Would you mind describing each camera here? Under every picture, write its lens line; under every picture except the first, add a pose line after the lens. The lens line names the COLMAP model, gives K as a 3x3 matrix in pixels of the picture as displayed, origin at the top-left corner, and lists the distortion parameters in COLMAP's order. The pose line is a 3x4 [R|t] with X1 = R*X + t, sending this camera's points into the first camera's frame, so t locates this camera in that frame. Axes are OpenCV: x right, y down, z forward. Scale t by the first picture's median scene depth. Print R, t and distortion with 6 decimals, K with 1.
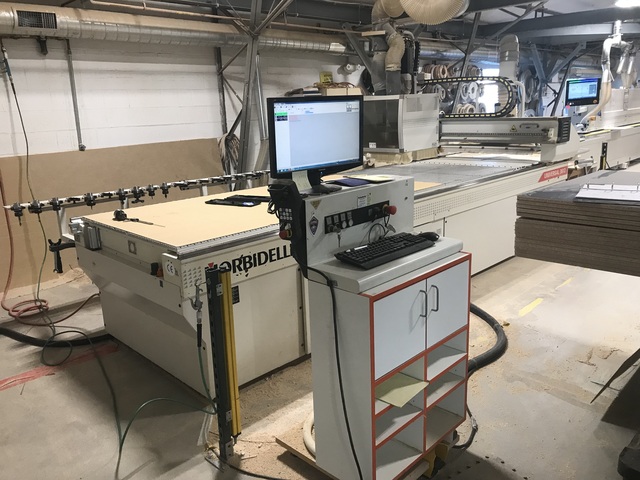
lens RADIAL K [[519.7, 0, 320.0], [0, 519.7, 240.0], [0, 0, 1]] dist [0.049284, -0.062651]
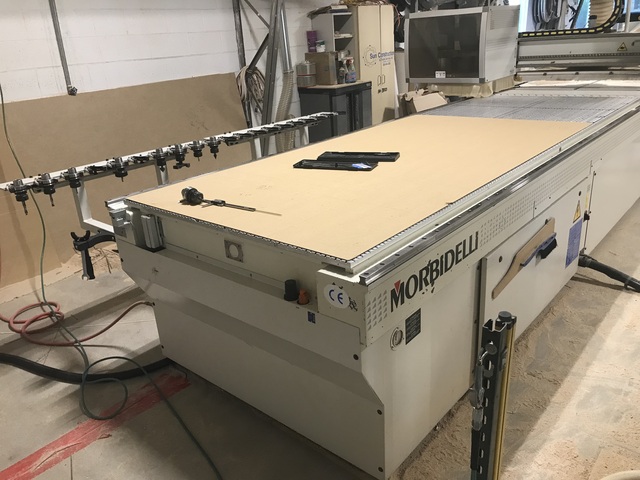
lens RADIAL K [[522.4, 0, 317.3], [0, 522.4, 239.6], [0, 0, 1]] dist [0.037594, -0.041127]
pose [[0.996491, -0.052948, 0.064823, -0.210148], [0.045028, 0.991983, 0.118076, -0.048705], [-0.070555, -0.114743, 0.990887, 0.261242]]
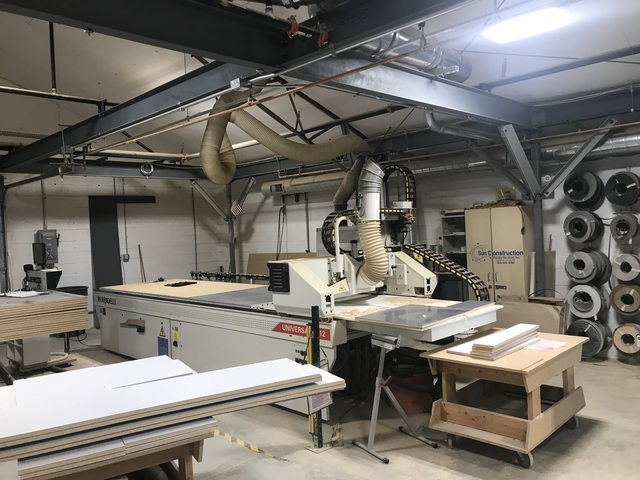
lens RADIAL K [[519.7, 0, 320.0], [0, 519.7, 240.0], [0, 0, 1]] dist [0.049284, -0.062651]
pose [[0.005040, 0.059902, -0.998192, 1.594207], [-0.204768, 0.977114, 0.057603, -0.411649], [0.978797, 0.204108, 0.017191, 1.286297]]
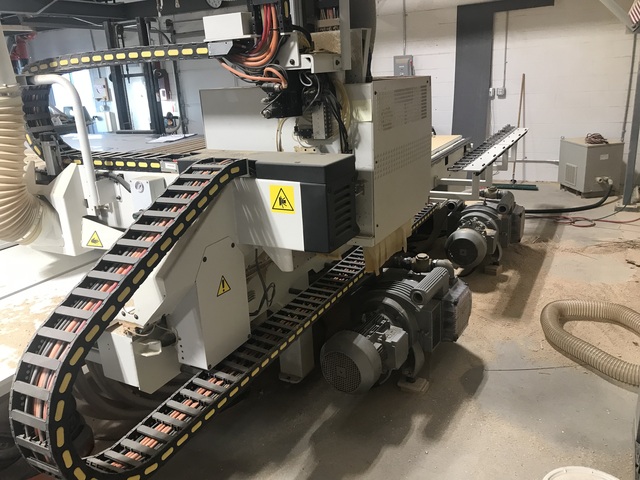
lens RADIAL K [[519.7, 0, 320.0], [0, 519.7, 240.0], [0, 0, 1]] dist [0.049284, -0.062651]
pose [[-0.954156, 0.175476, -0.242477, 0.356128], [0.018505, 0.843151, 0.537358, -0.540972], [0.298738, 0.508236, -0.807745, 1.918618]]
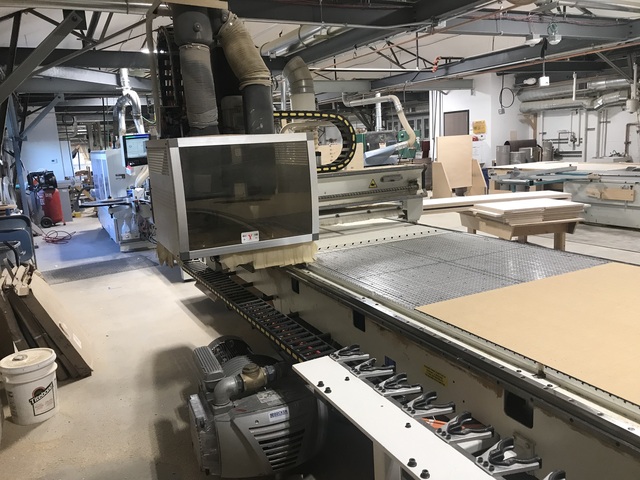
lens RADIAL K [[519.7, 0, 320.0], [0, 519.7, 240.0], [0, 0, 1]] dist [0.049284, -0.062651]
pose [[0.312298, -0.157117, 0.936901, -0.438285], [0.278156, 0.958129, 0.067959, -0.268980], [-0.908350, 0.239381, 0.342925, 1.085486]]
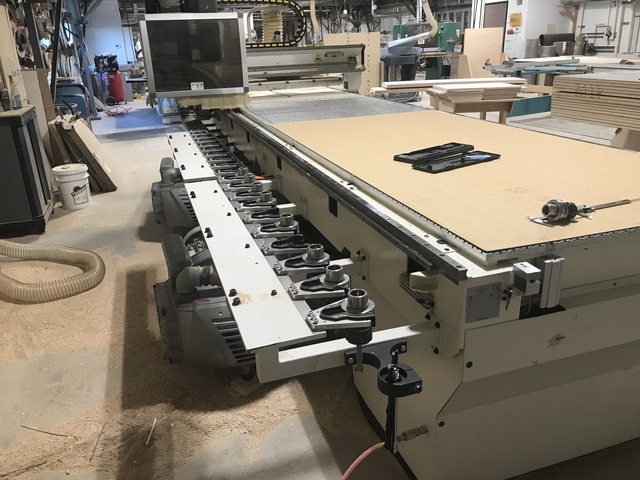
lens RADIAL K [[522.4, 0, 317.3], [0, 522.4, 239.6], [0, 0, 1]] dist [0.037594, -0.041127]
pose [[0.450582, -0.297319, 0.841770, -0.665111], [0.241391, 0.948364, 0.205757, -0.128590], [-0.859480, 0.110485, 0.499086, 0.738231]]
